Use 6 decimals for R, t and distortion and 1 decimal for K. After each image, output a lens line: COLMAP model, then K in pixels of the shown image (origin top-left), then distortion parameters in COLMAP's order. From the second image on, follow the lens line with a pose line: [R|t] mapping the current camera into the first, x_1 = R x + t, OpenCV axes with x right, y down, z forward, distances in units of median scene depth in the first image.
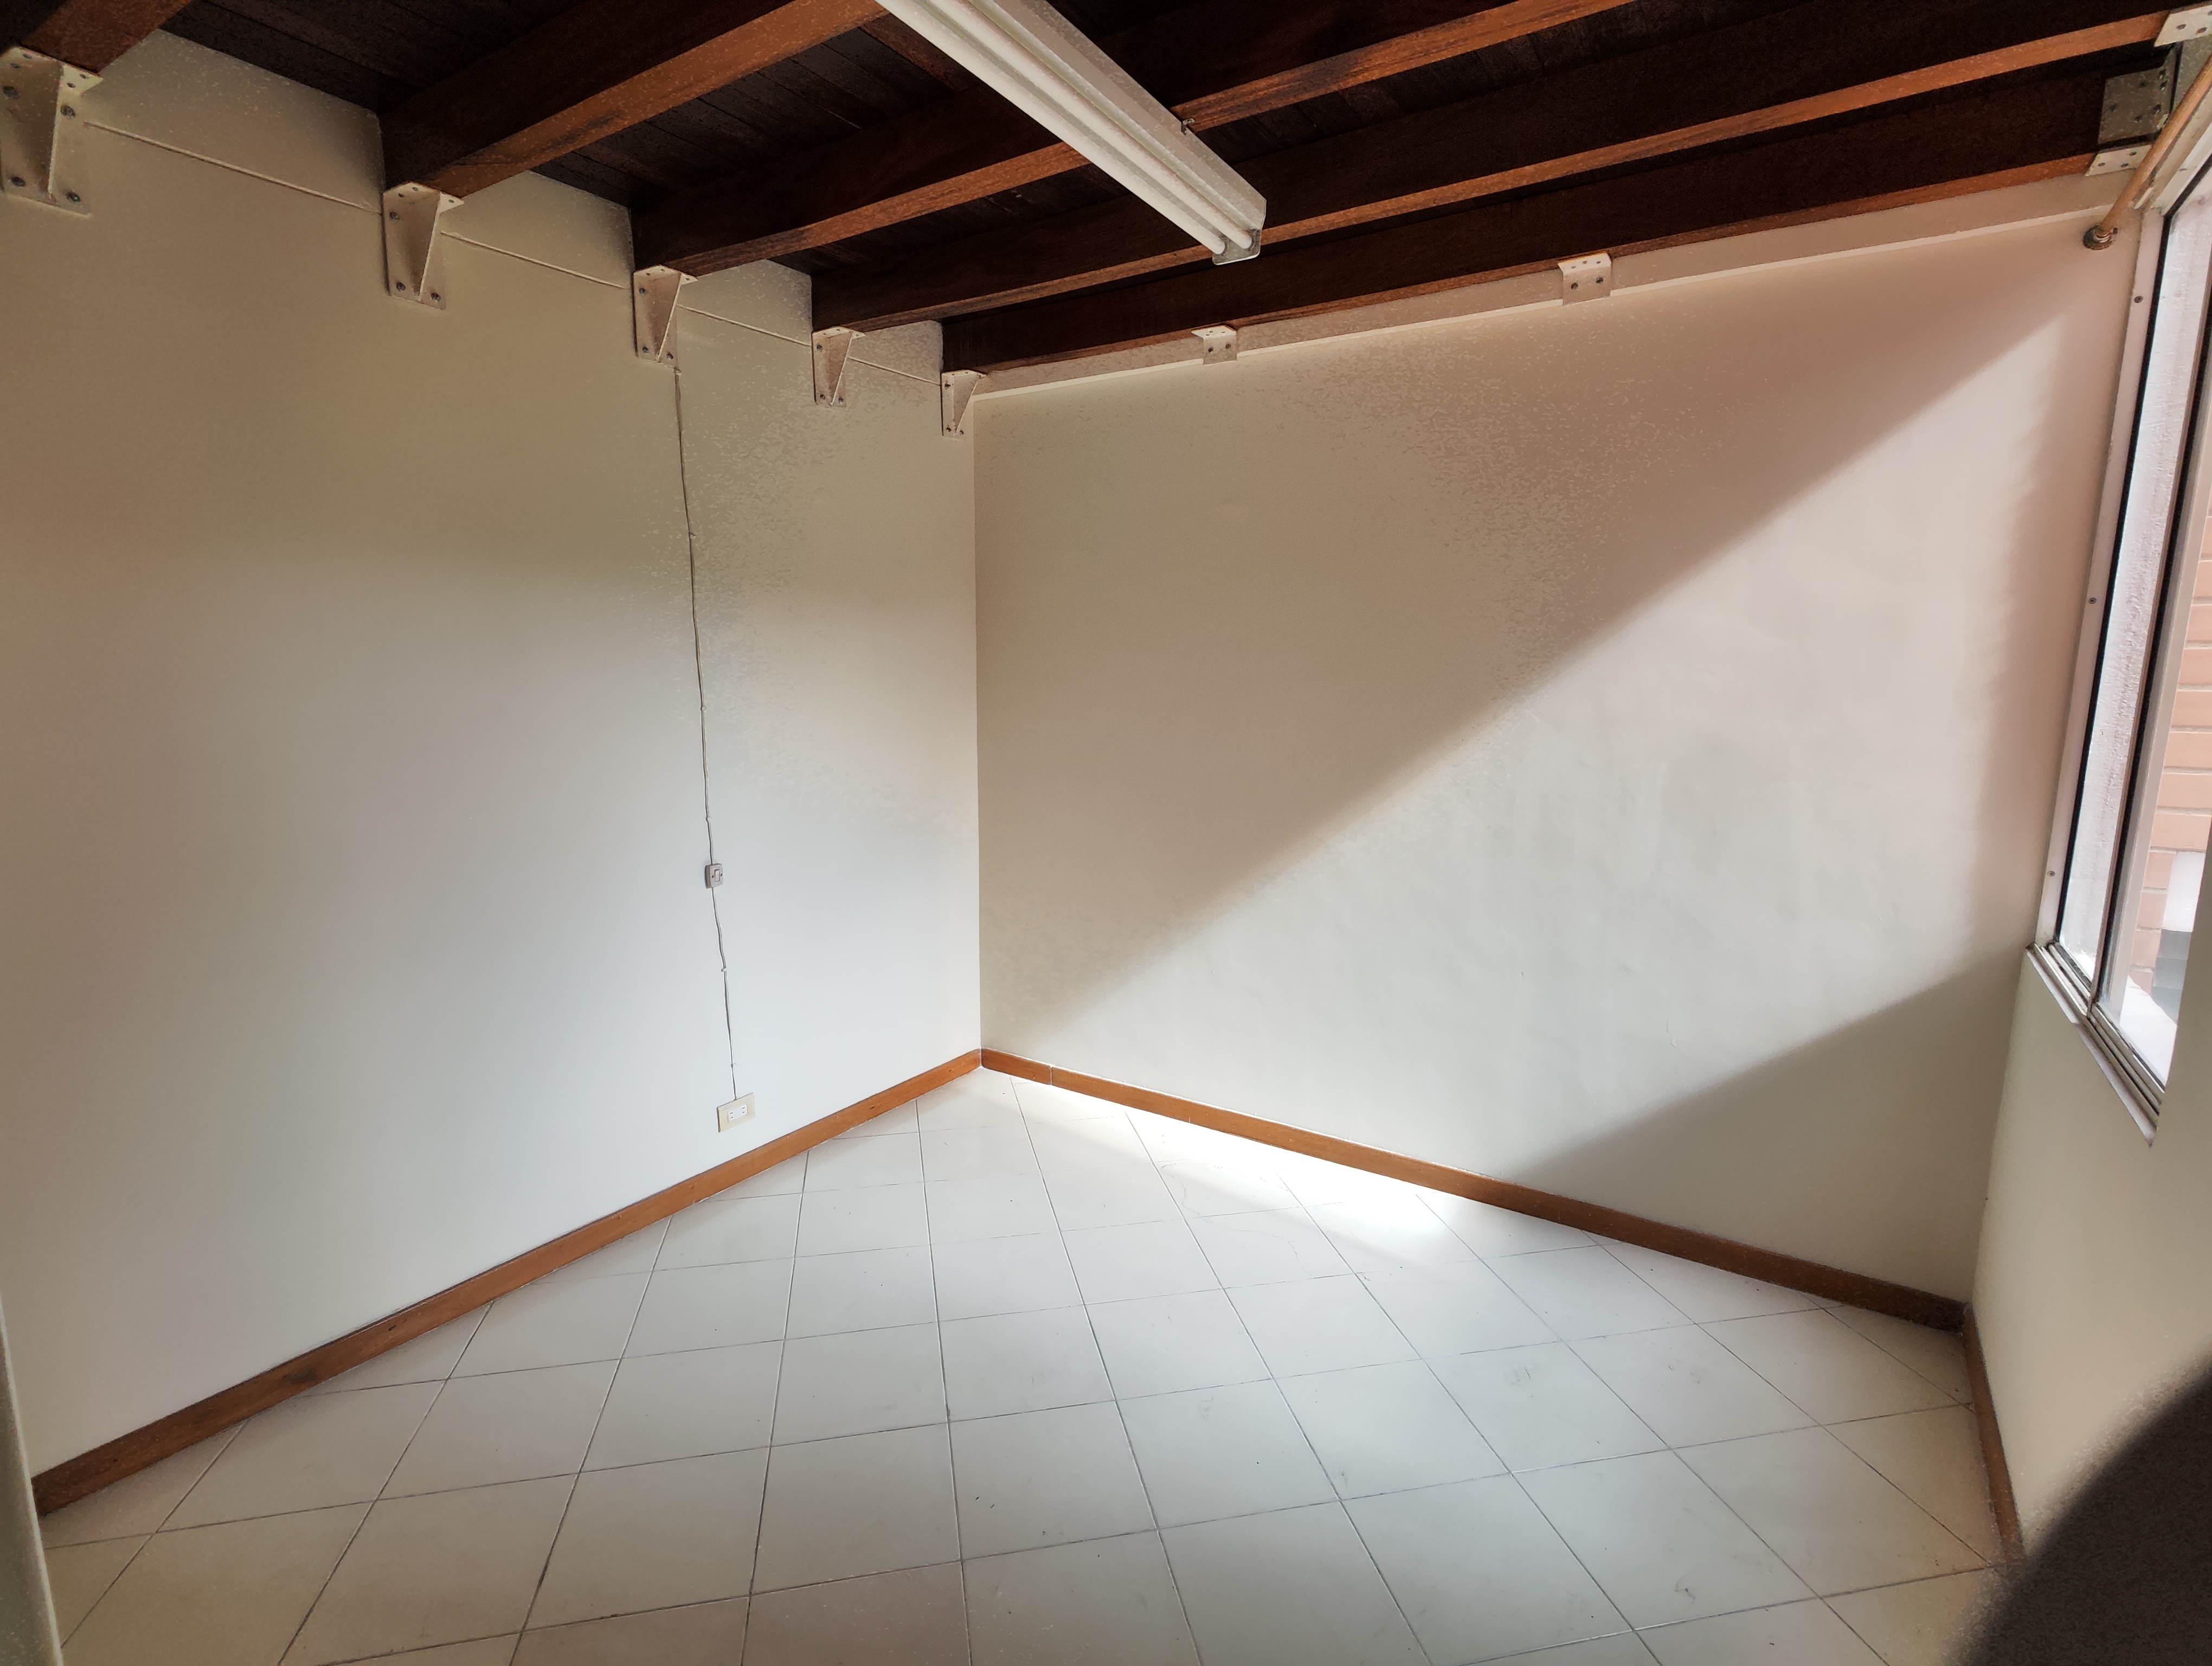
lens RADIAL K [[1082.4, 0, 1107.2], [0, 1082.4, 835.1], [0, 0, 1]] dist [0.000757, 0.002263]
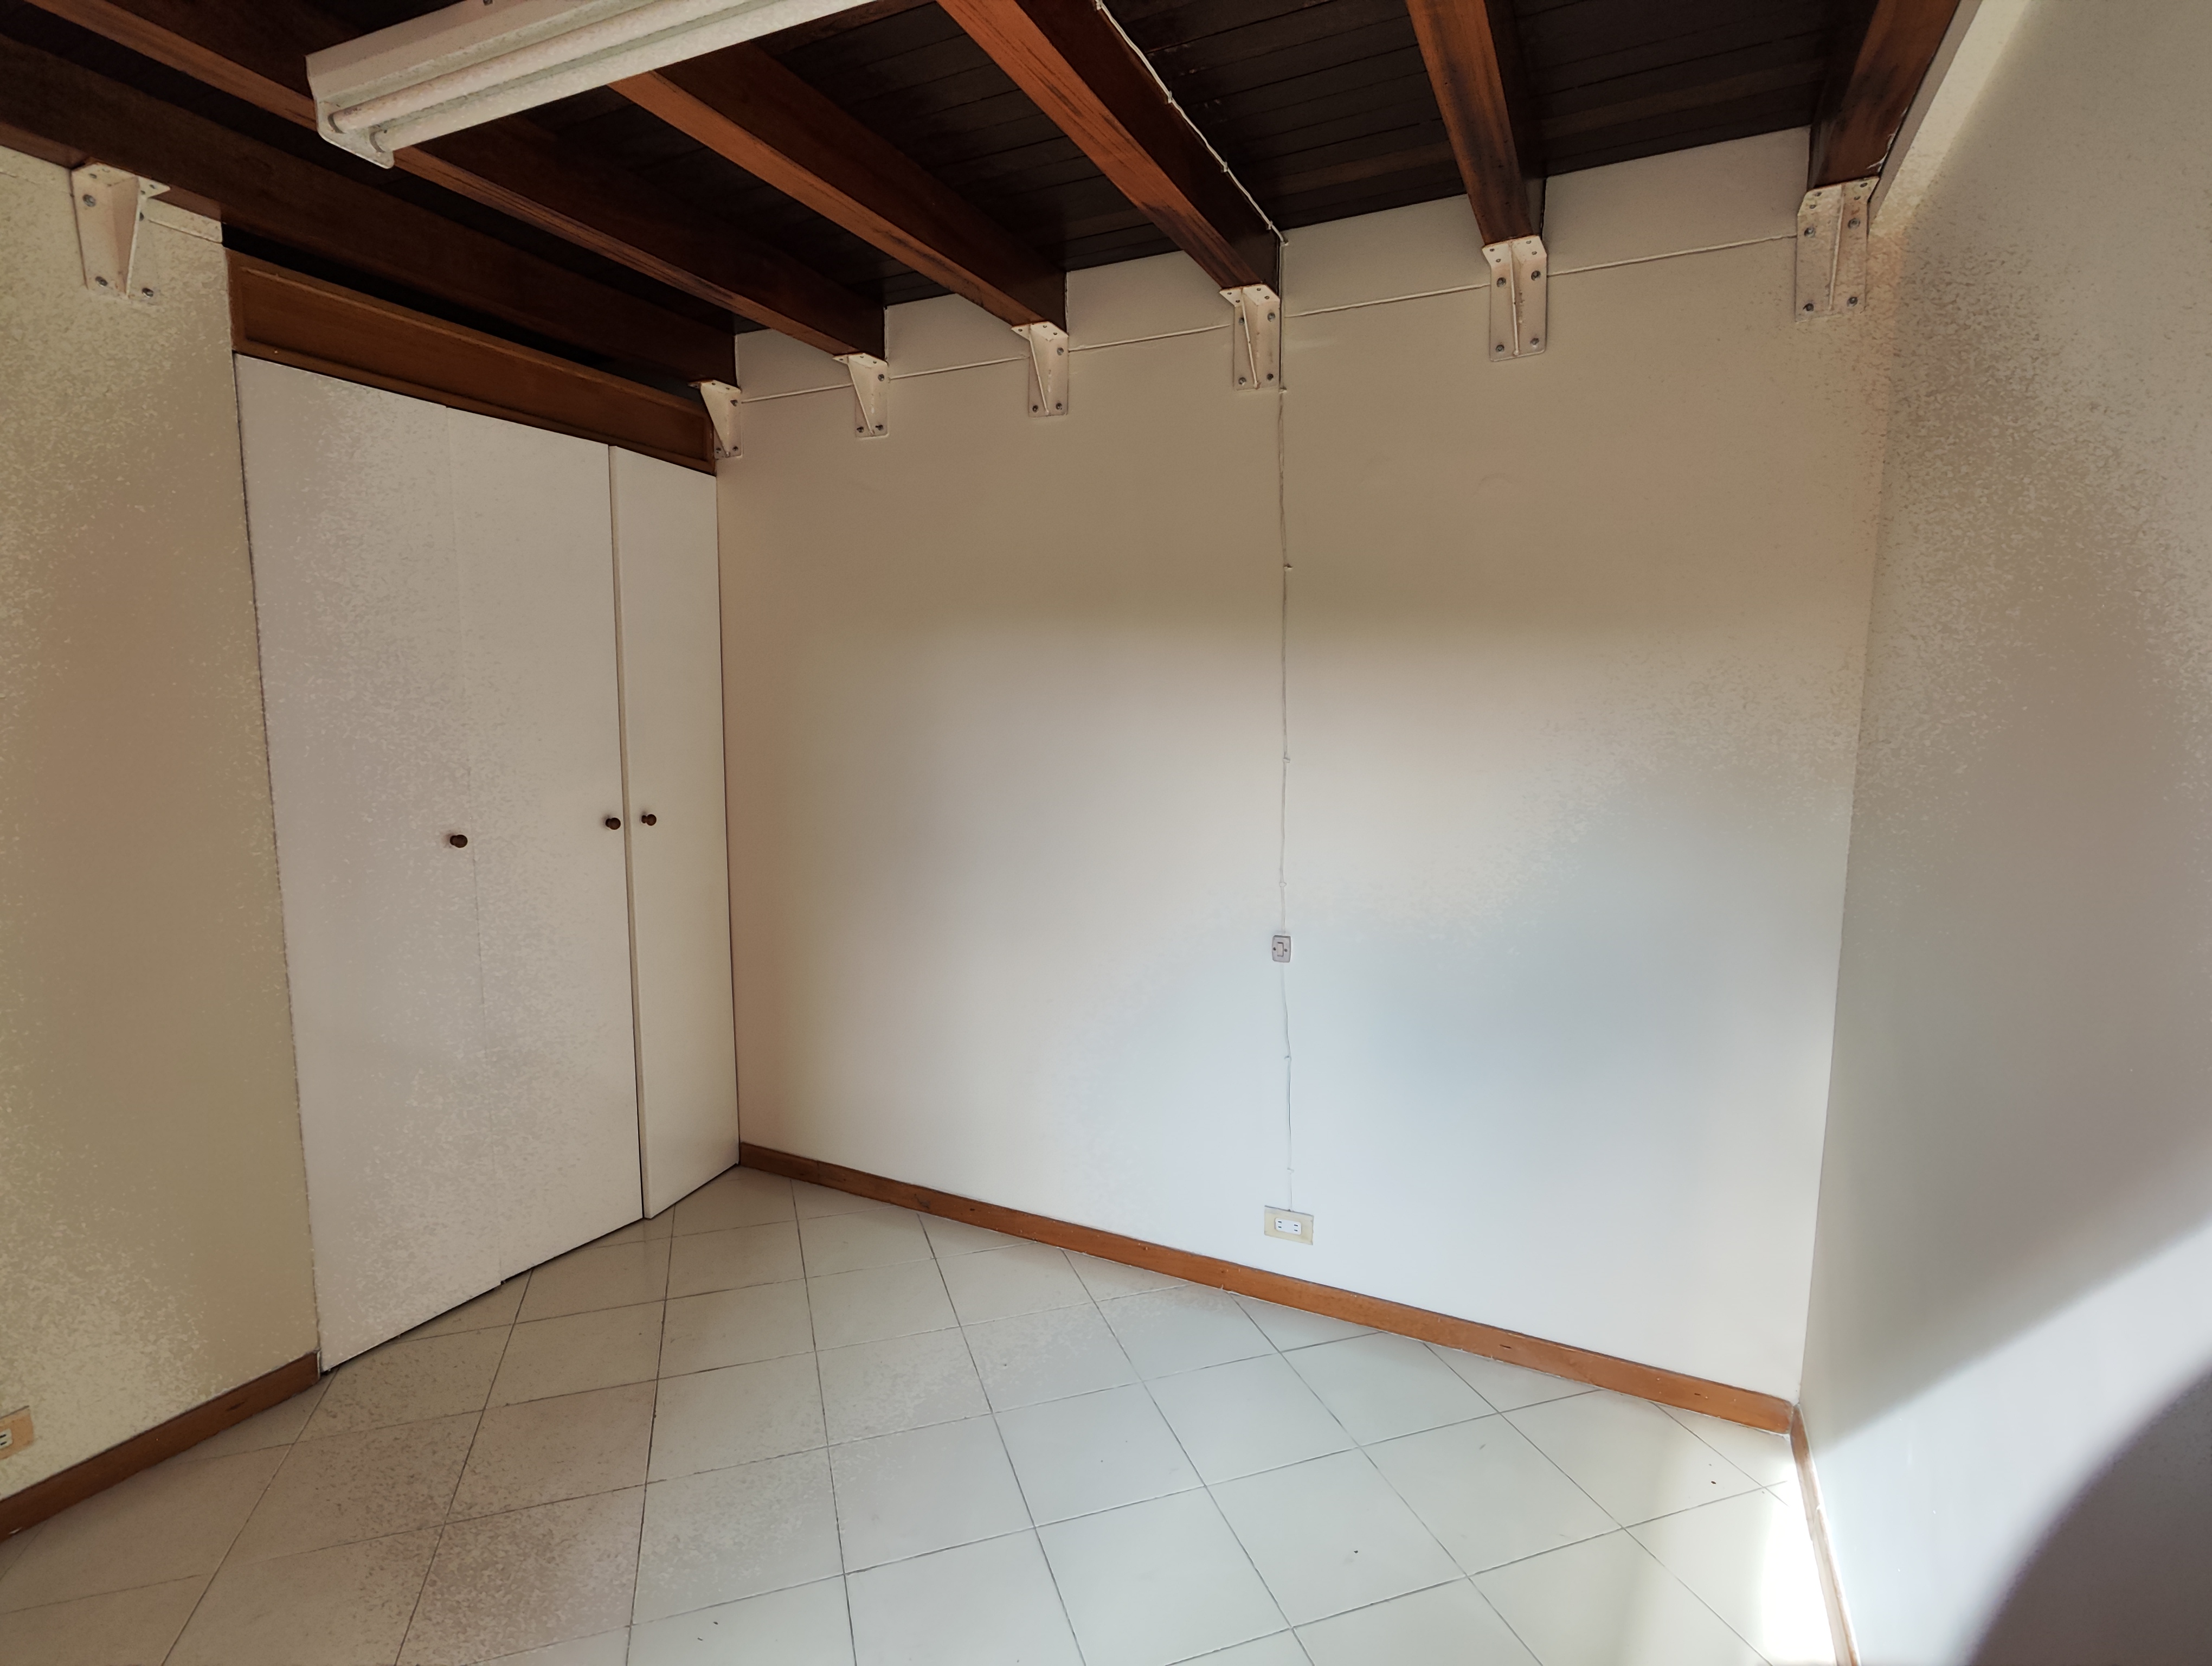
lens RADIAL K [[1082.4, 0, 1110.4], [0, 1082.4, 832.9], [0, 0, 1]] dist [0.000757, 0.002263]
pose [[0.129548, 0.117540, -0.984582, 0.456227], [-0.163731, 0.981855, 0.095671, -0.112403], [0.977962, 0.148812, 0.146443, 0.686921]]
